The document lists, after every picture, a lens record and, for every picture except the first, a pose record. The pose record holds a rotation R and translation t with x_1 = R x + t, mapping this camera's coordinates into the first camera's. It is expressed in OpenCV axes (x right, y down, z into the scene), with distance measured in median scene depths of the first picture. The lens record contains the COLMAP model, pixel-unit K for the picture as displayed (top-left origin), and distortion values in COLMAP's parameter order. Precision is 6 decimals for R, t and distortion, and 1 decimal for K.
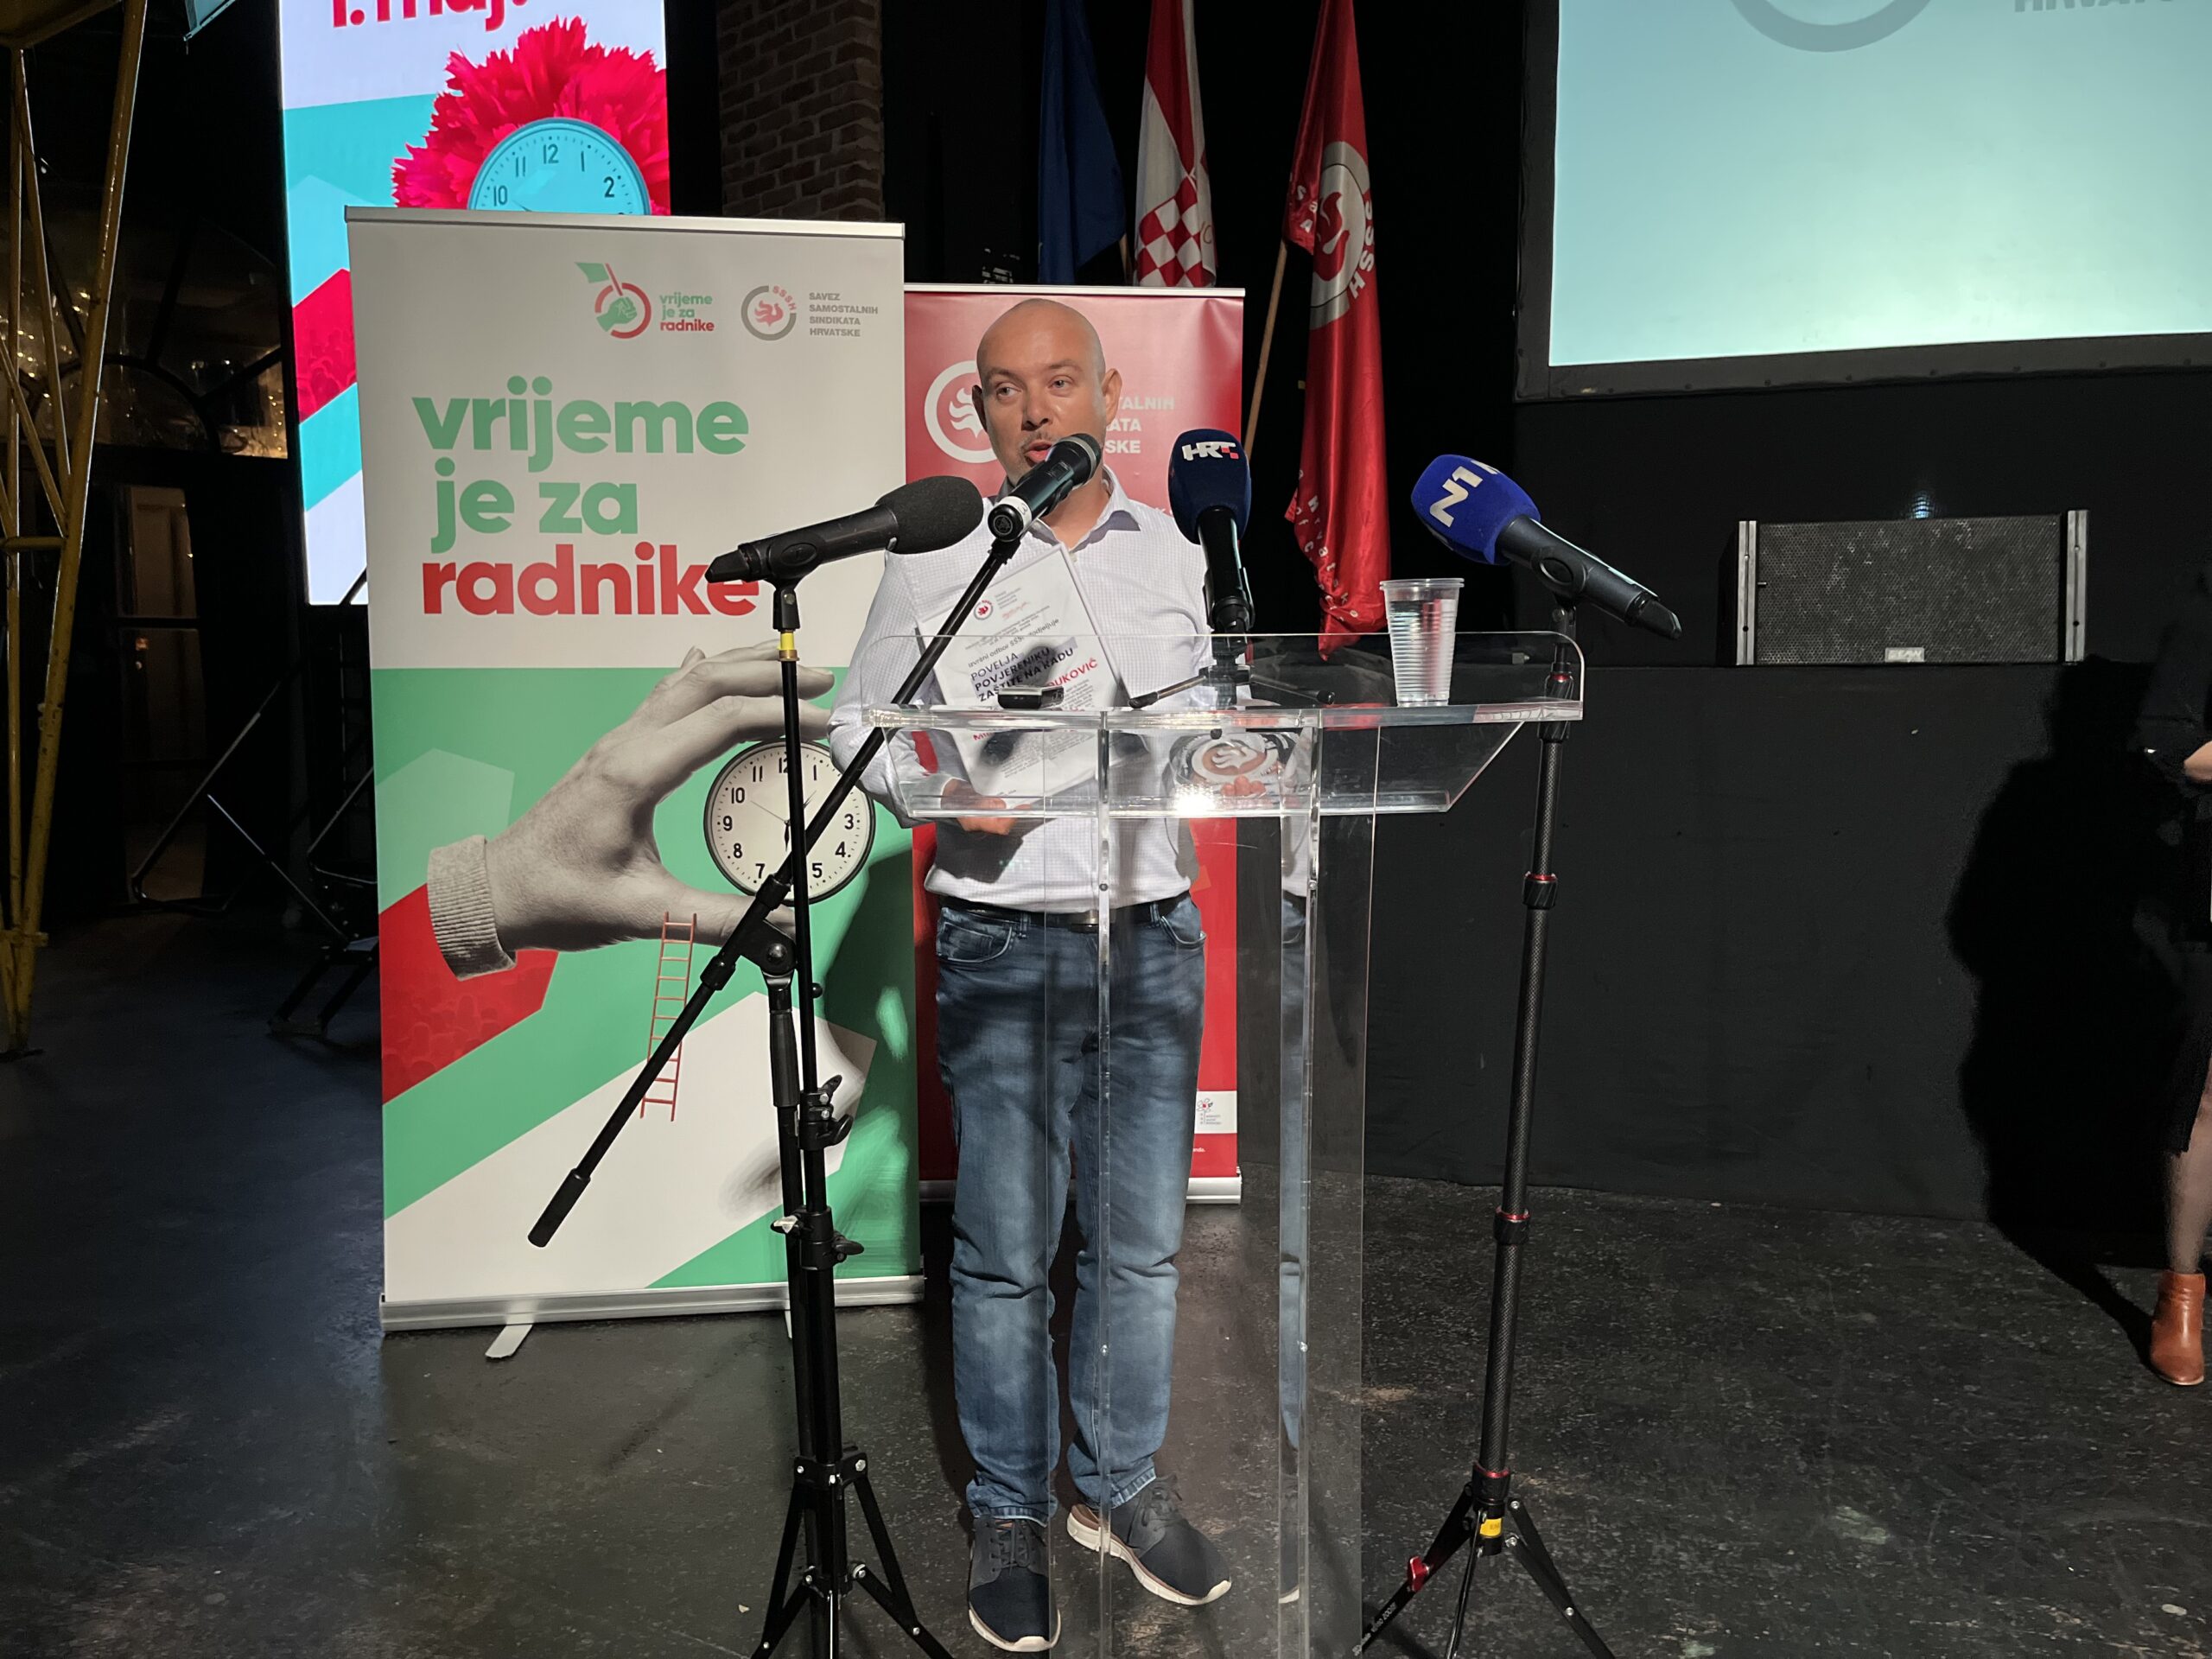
lens RADIAL K [[1653.7, 0, 1105.6], [0, 1653.7, 832.9], [0, 0, 1]] dist [0.063134, -0.098164]
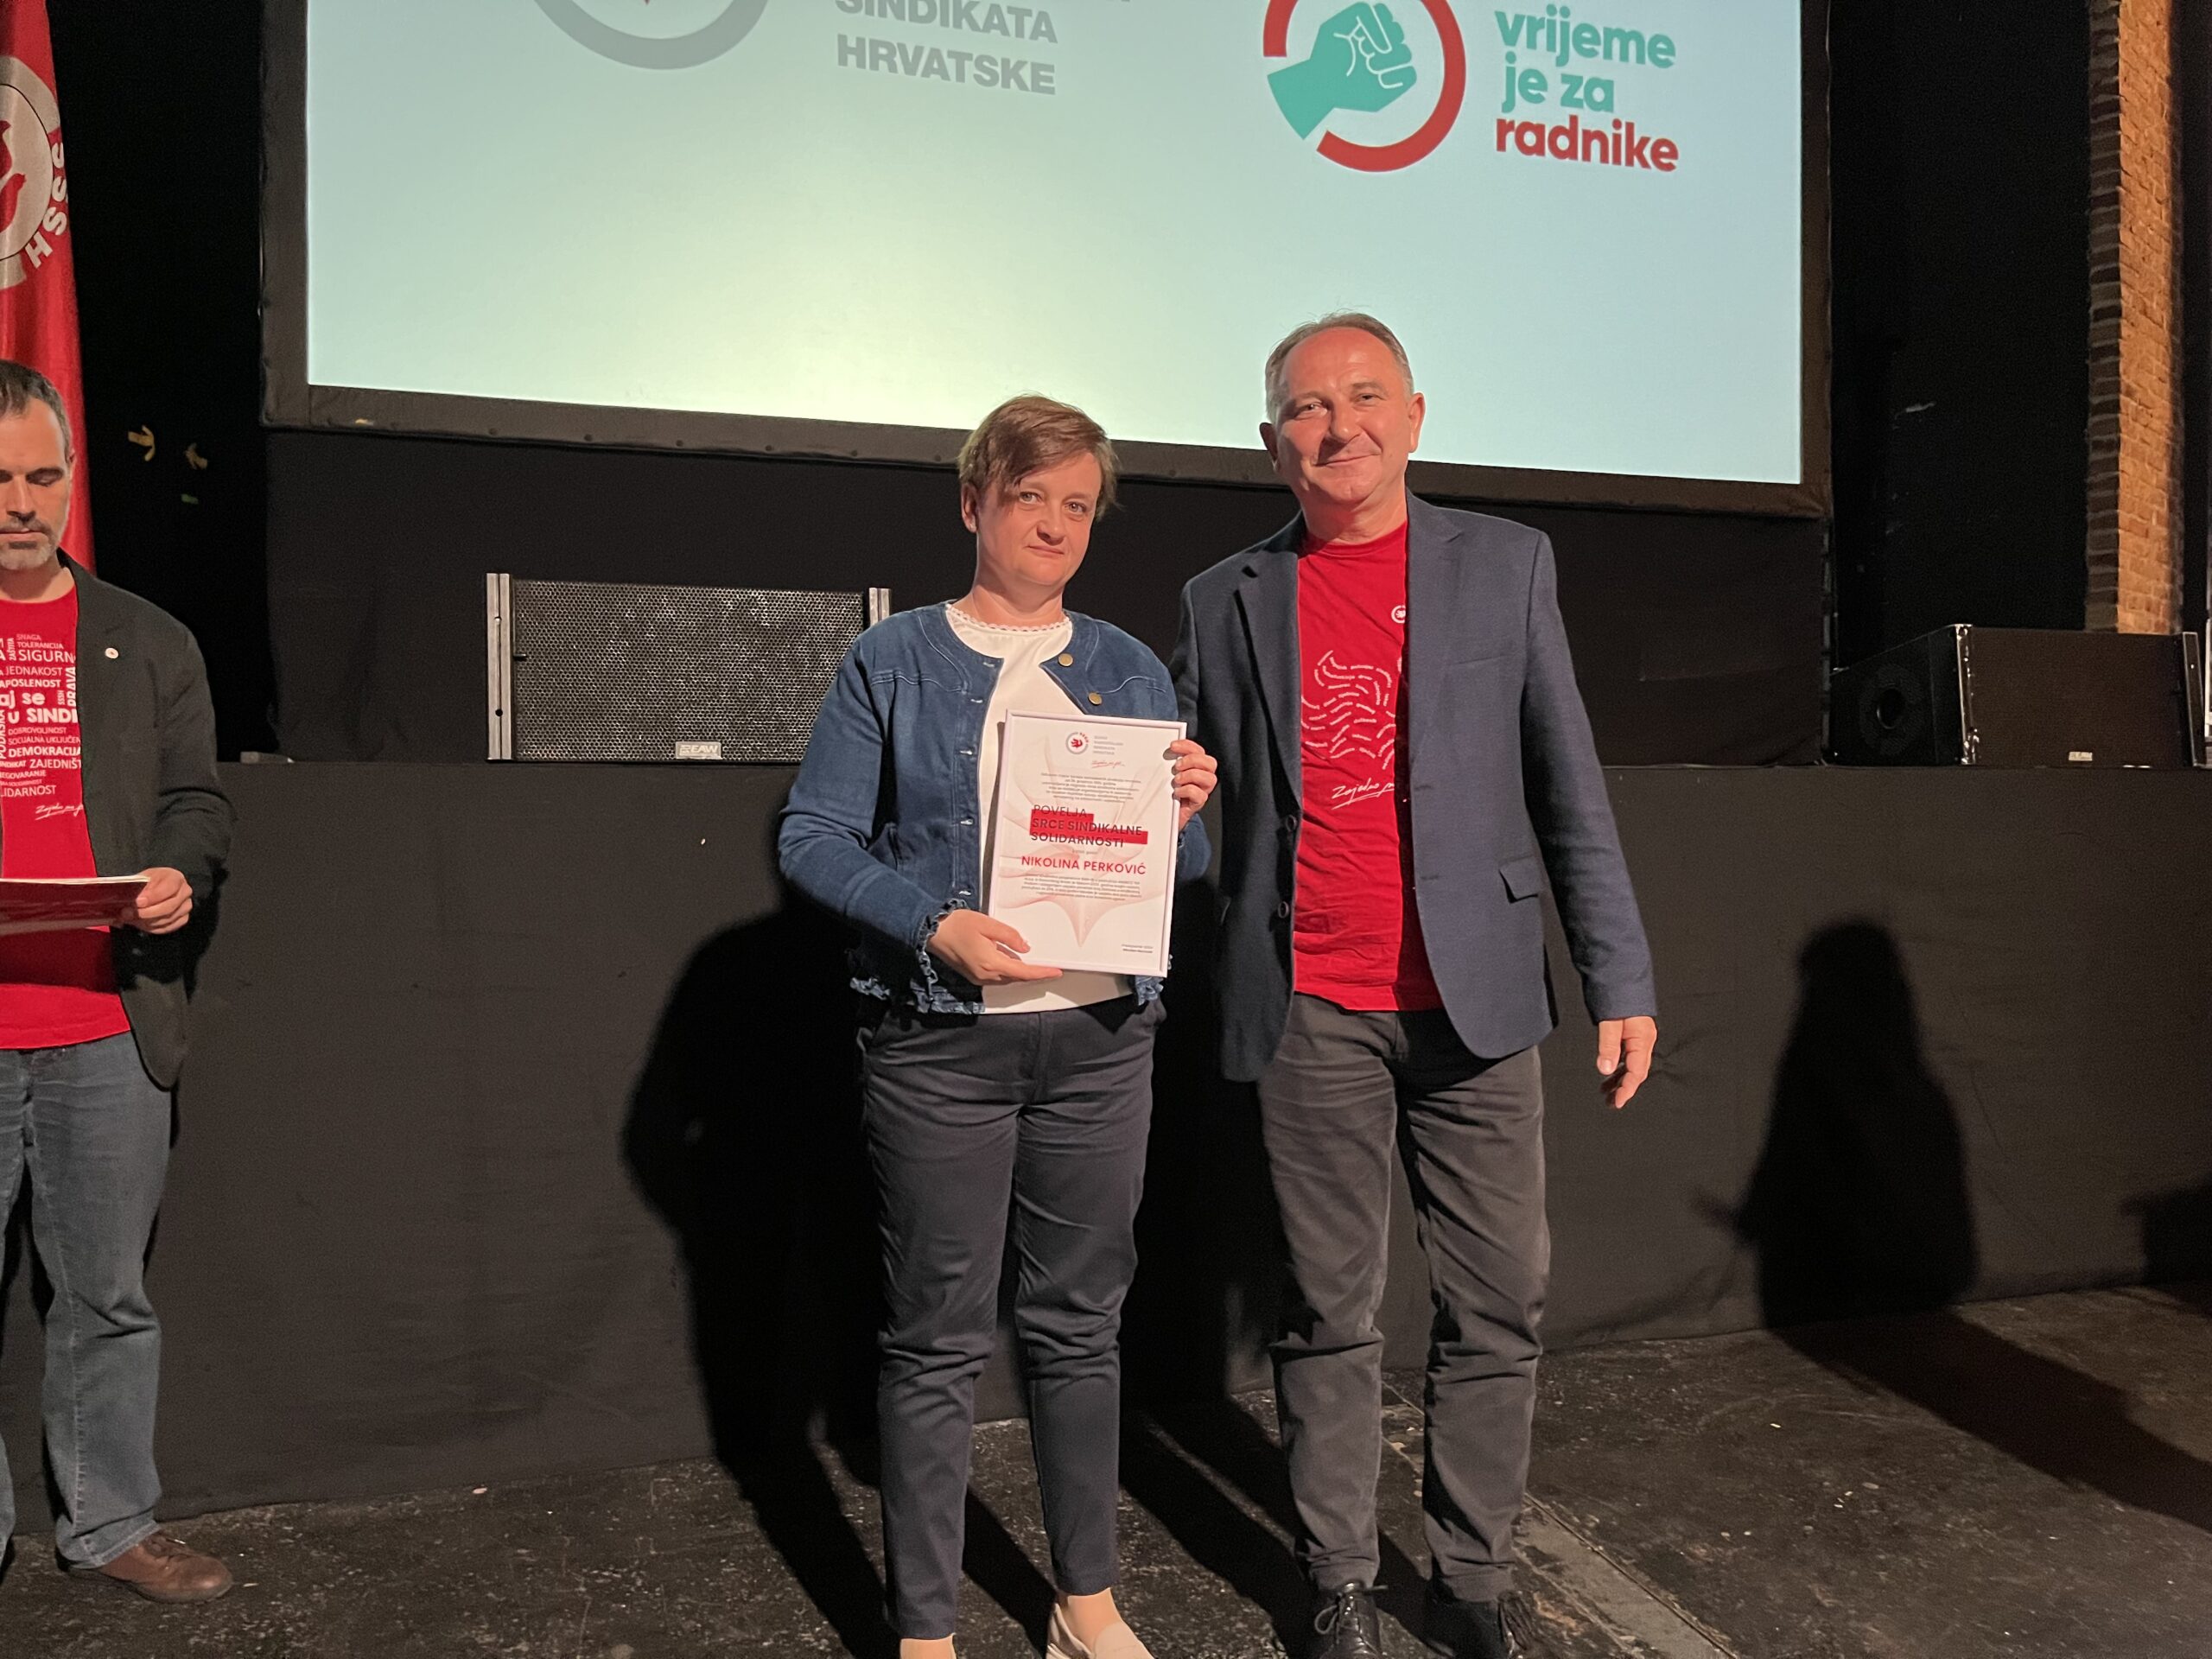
lens RADIAL K [[1653.7, 0, 1107.2], [0, 1653.7, 840.5], [0, 0, 1]] dist [0.063134, -0.098164]
pose [[0.840665, -0.008292, 0.541492, 0.209032], [0.049202, 0.996917, -0.061120, -0.003755], [-0.539316, 0.078024, 0.838481, 0.218956]]
